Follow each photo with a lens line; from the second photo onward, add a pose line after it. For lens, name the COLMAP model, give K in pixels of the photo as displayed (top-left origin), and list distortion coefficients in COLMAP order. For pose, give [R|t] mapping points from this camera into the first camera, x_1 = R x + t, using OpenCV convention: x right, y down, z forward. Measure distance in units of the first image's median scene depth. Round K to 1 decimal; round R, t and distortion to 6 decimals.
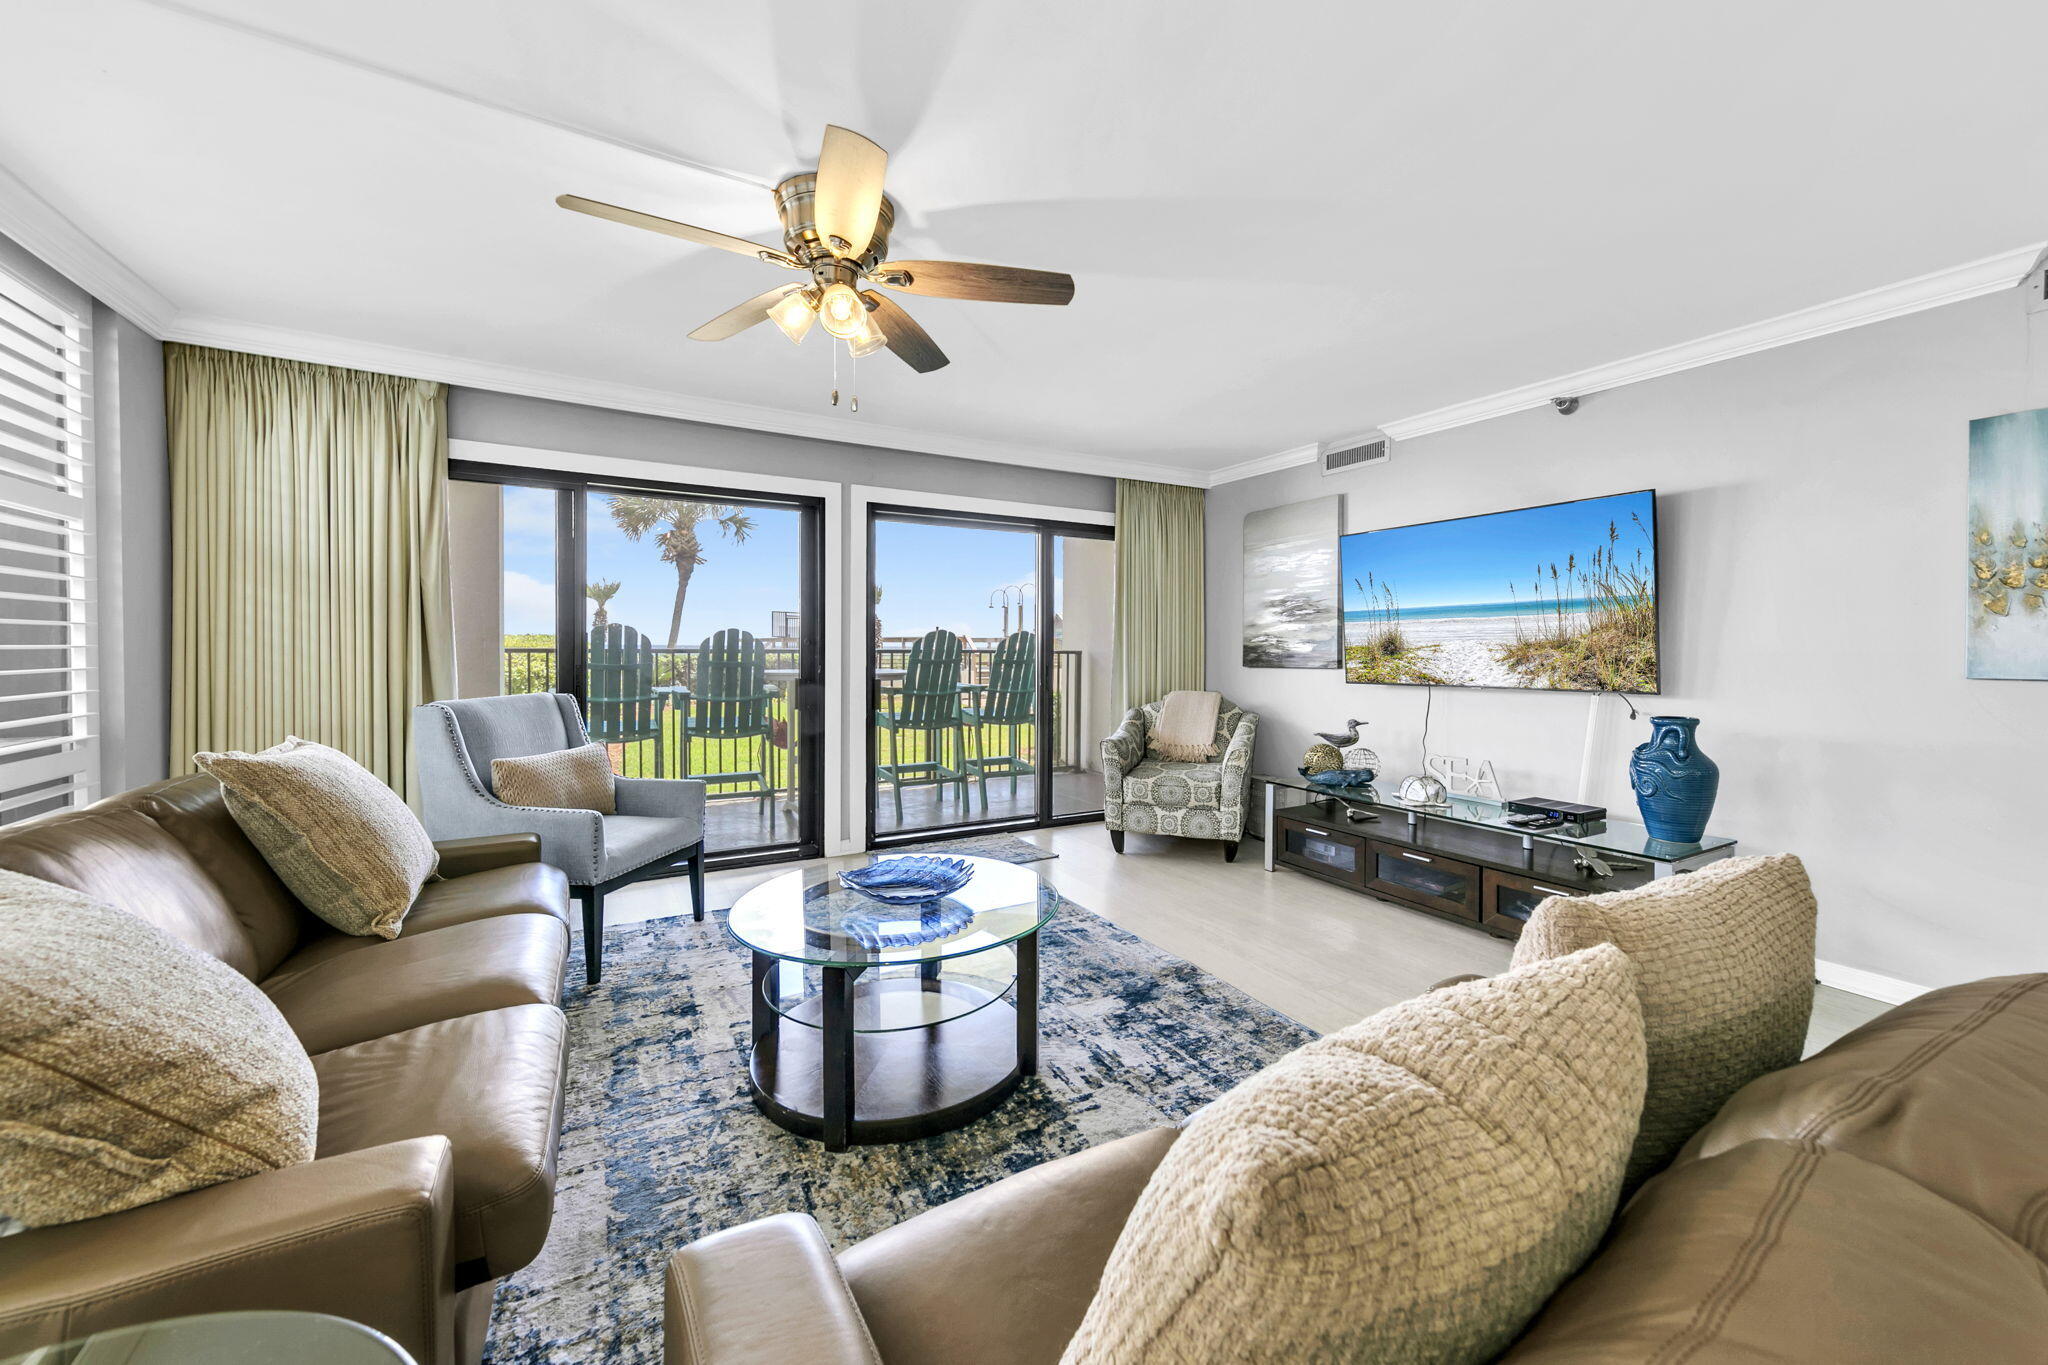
lens RADIAL K [[786.8, 0, 1042.5], [0, 786.8, 662.0], [0, 0, 1]] dist [0.011507, -0.001323]
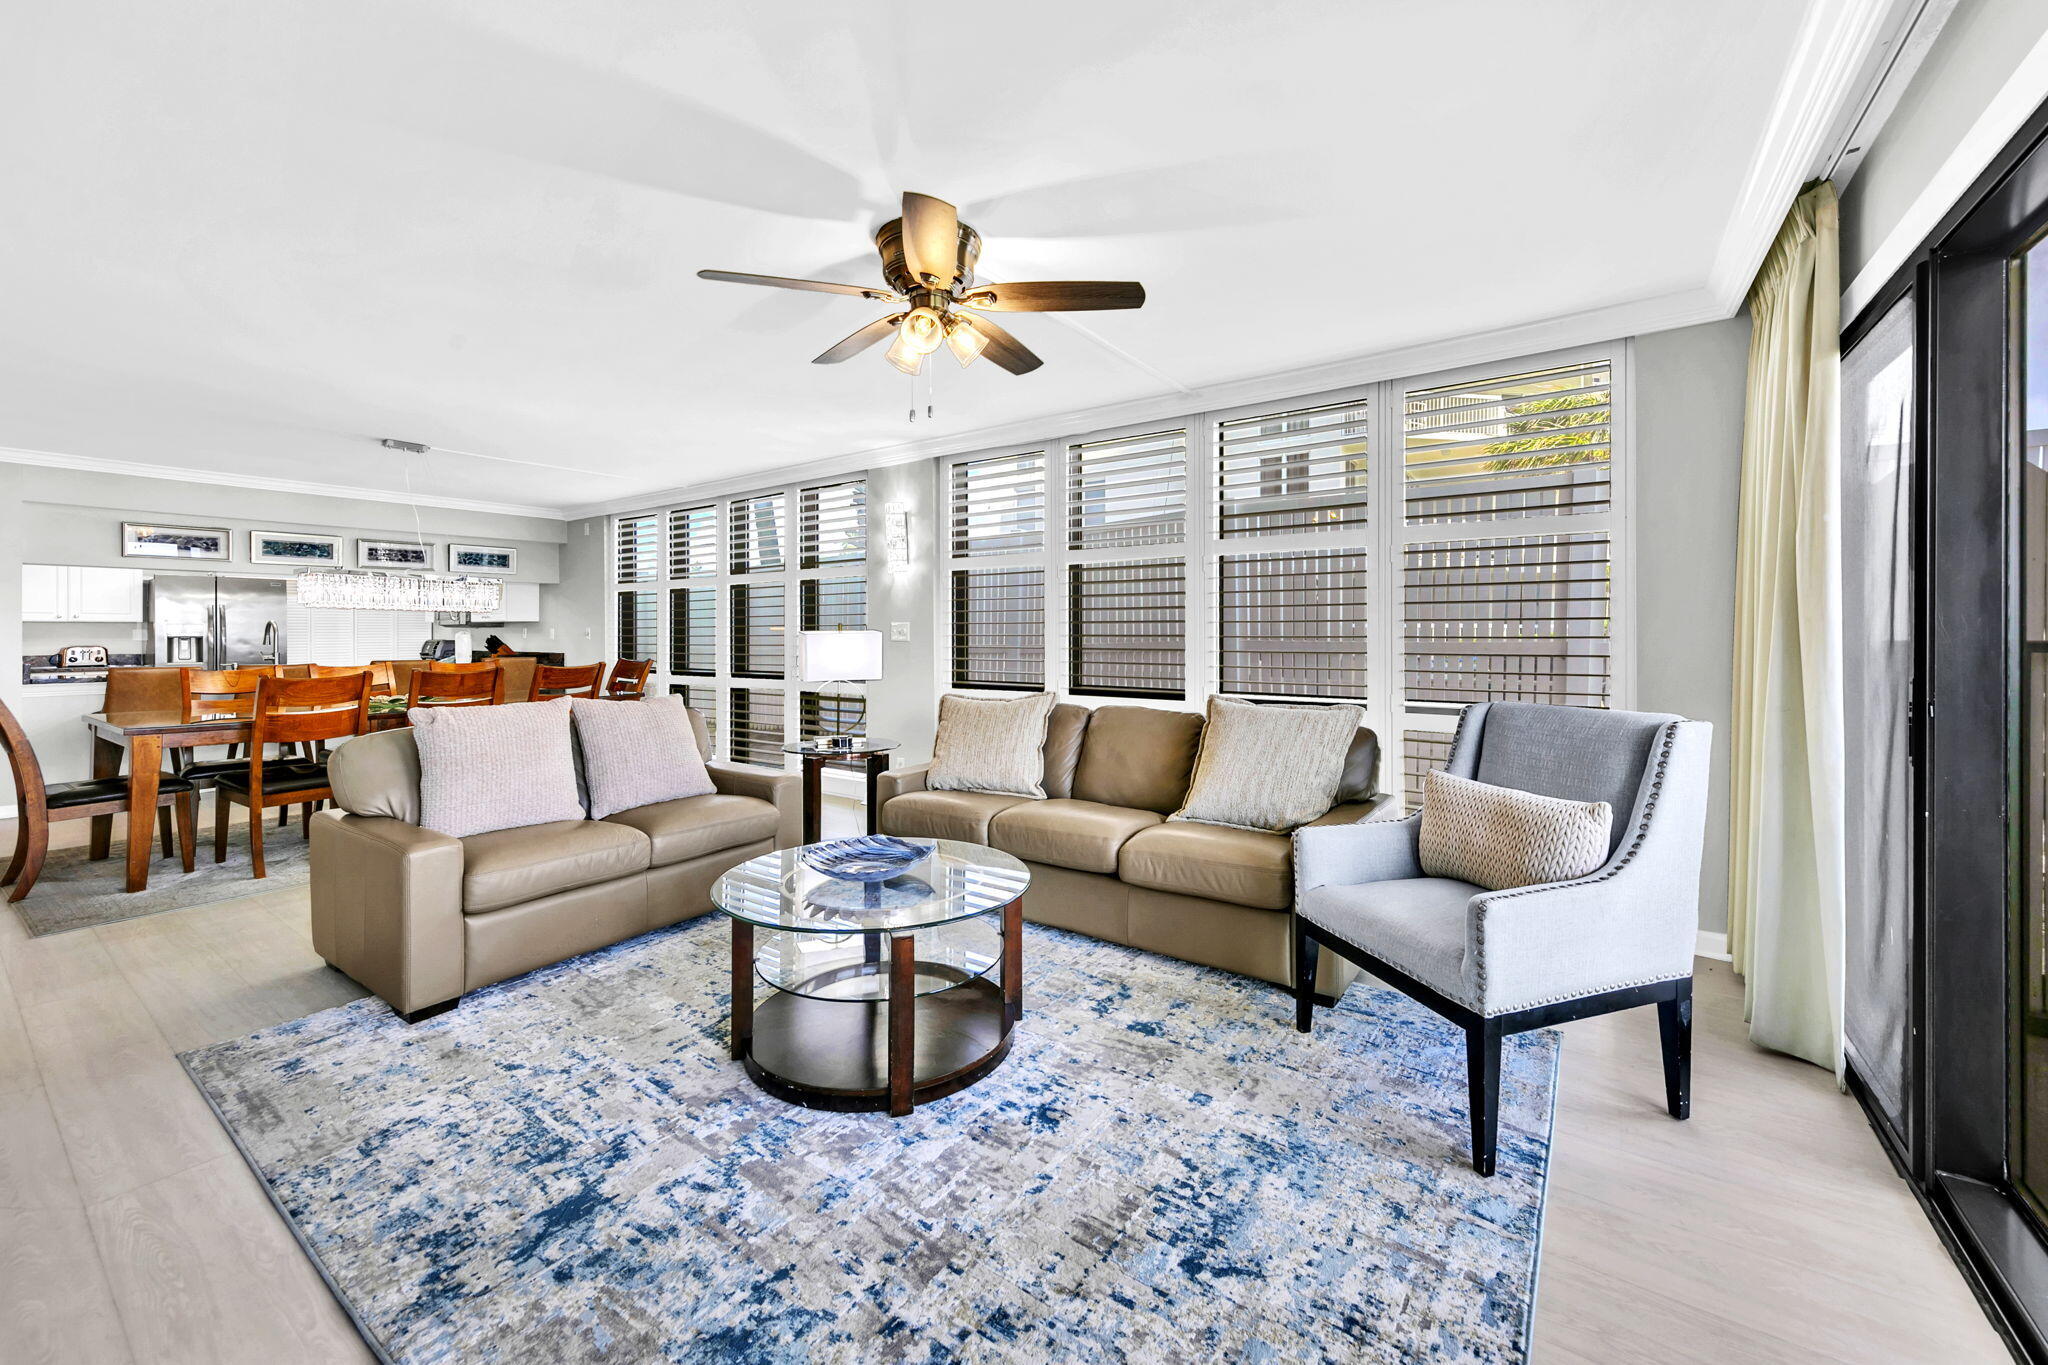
lens RADIAL K [[786.8, 0, 1051.8], [0, 786.8, 650.1], [0, 0, 1]] dist [0.011507, -0.001323]
pose [[-0.898698, 0.002677, -0.438560, 0.034268], [-0.014927, 0.999215, 0.036688, -0.023103], [0.438314, 0.039518, -0.897953, 1.037861]]
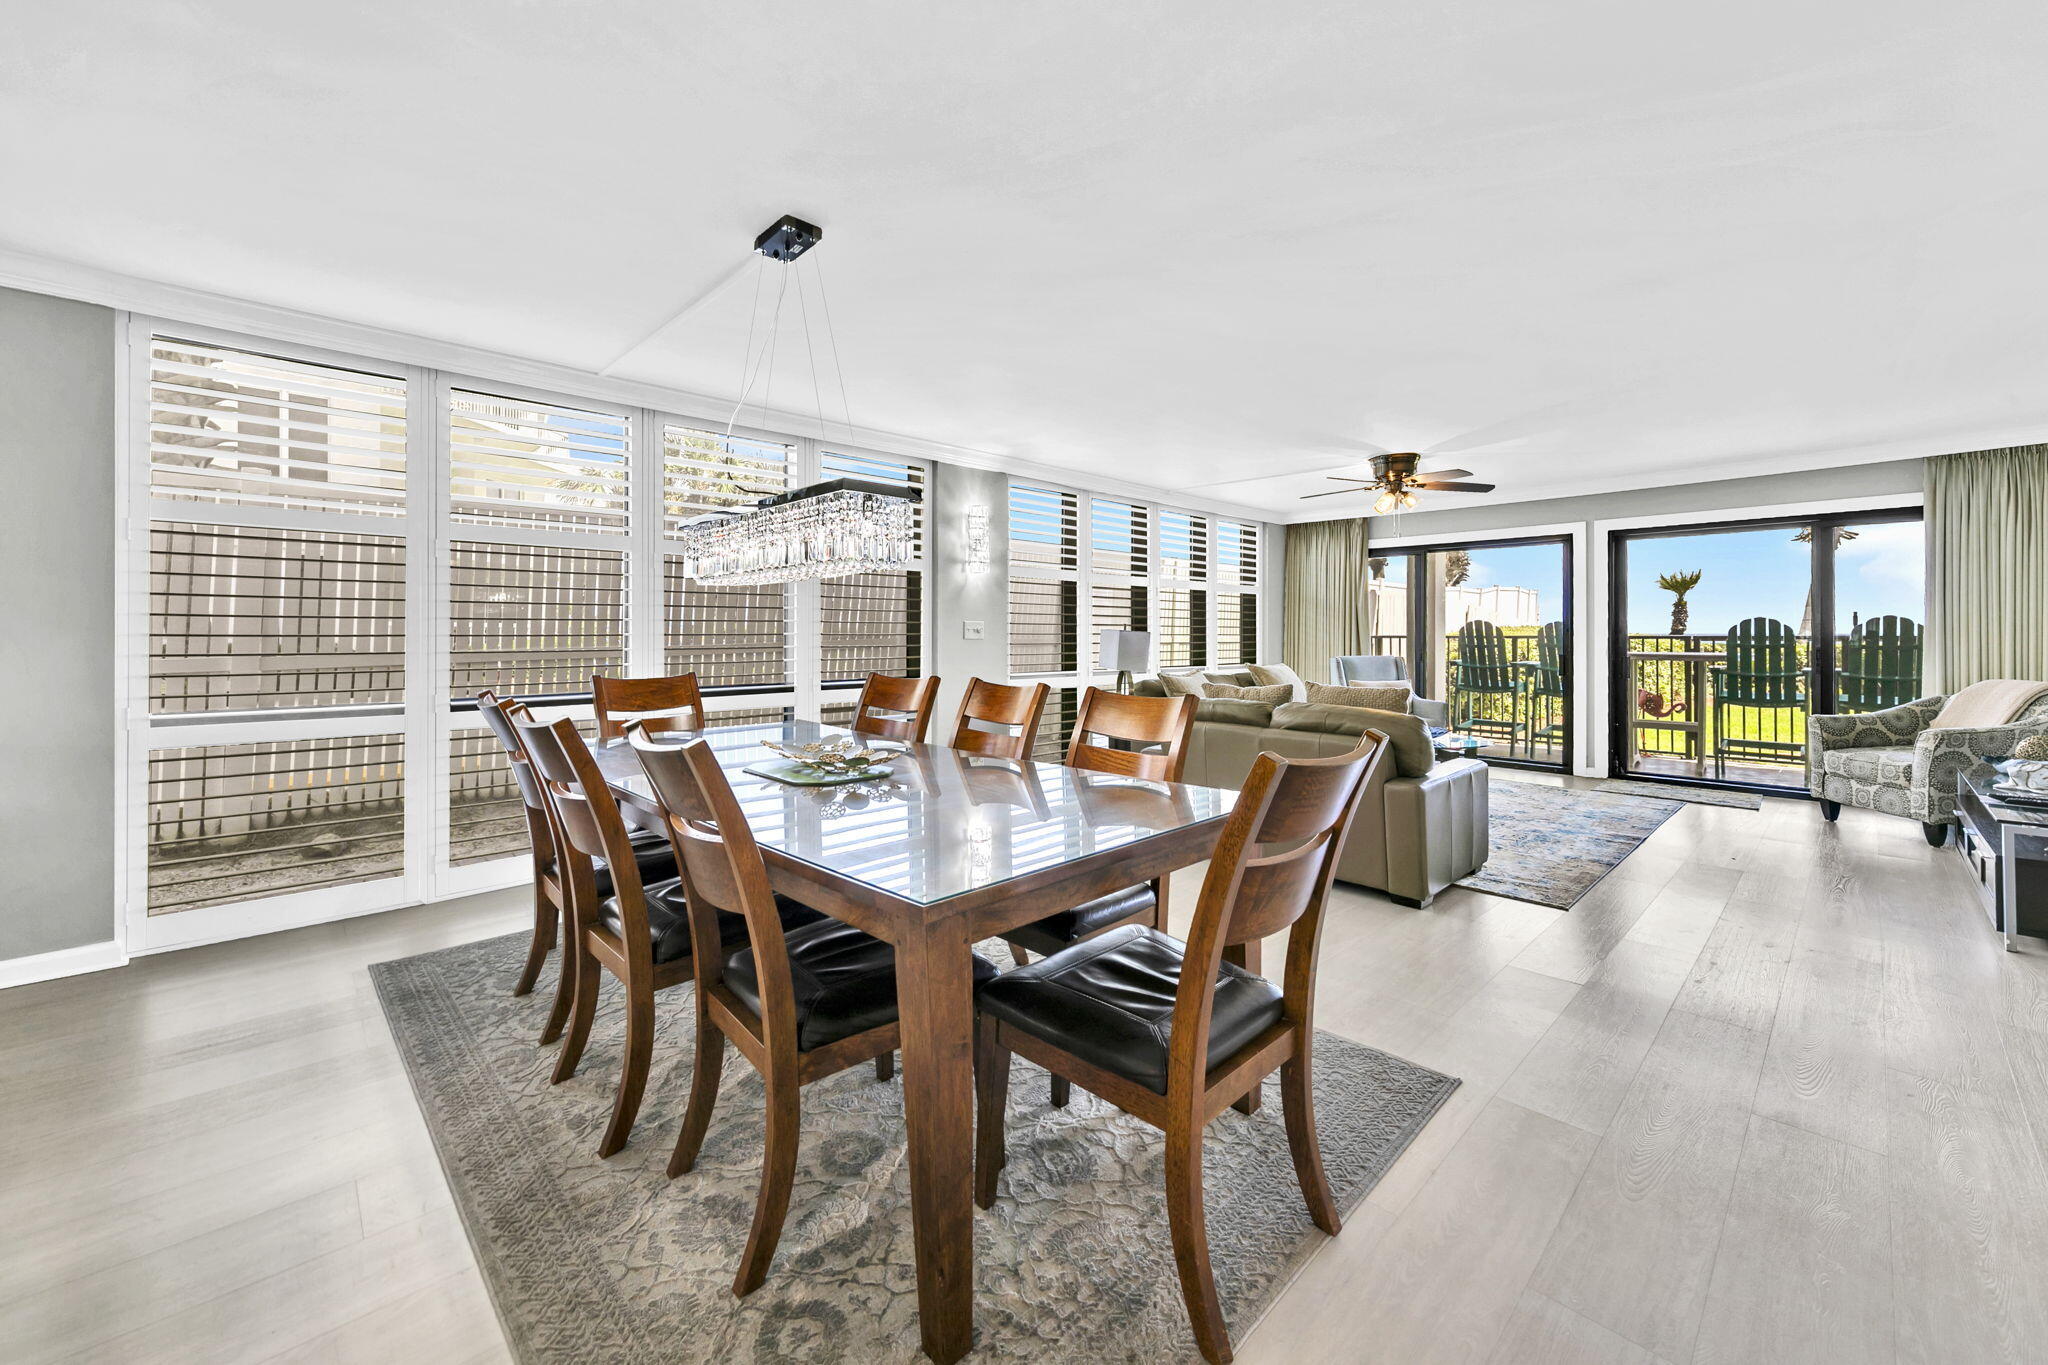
lens RADIAL K [[786.8, 0, 1032.1], [0, 786.8, 640.4], [0, 0, 1]] dist [0.011507, -0.001323]
pose [[0.240780, 0.002981, -0.970575, 0.939900], [-0.017827, 0.999840, -0.001352, 0.014819], [0.970416, 0.017627, 0.240795, -0.356195]]
